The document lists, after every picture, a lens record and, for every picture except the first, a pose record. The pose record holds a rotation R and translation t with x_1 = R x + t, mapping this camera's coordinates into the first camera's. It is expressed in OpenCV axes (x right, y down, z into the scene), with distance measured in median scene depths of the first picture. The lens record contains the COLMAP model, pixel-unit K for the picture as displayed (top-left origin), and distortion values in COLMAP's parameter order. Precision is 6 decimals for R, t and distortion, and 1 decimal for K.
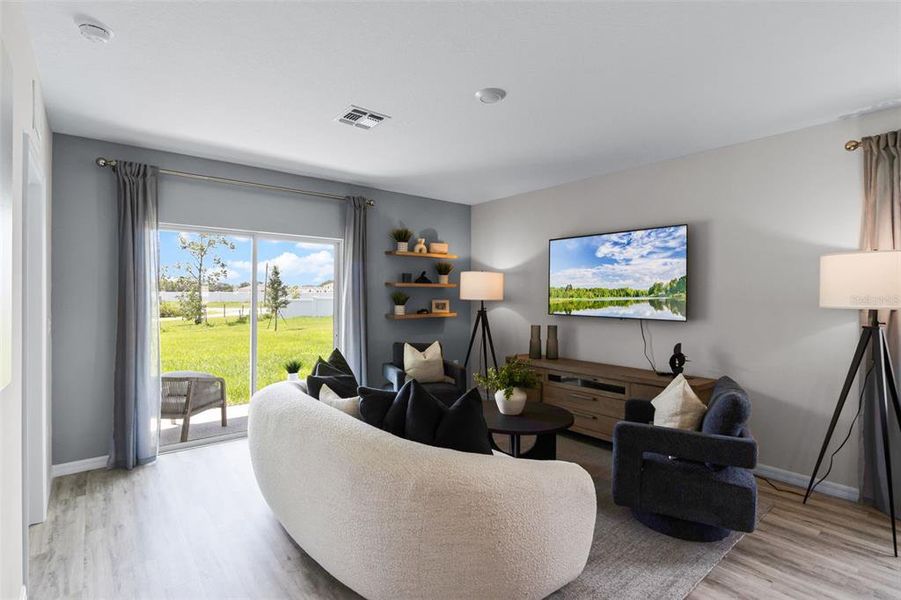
lens RADIAL K [[405.8, 0, 448.5], [0, 405.8, 294.6], [0, 0, 1]] dist [0.000948, -0.000039]
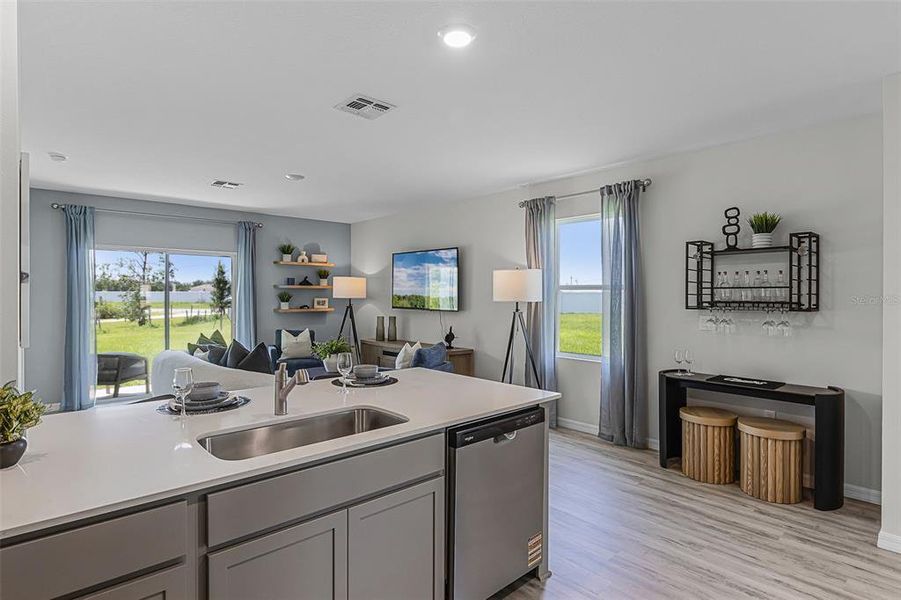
lens RADIAL K [[454.9, 0, 457.4], [0, 454.9, 295.8], [0, 0, 1]] dist [0.001055, -0.000167]
pose [[0.998937, -0.000864, 0.046094, 0.374244], [0.000702, 0.999994, 0.003511, 0.000714], [-0.046096, -0.003475, 0.998931, -0.507938]]
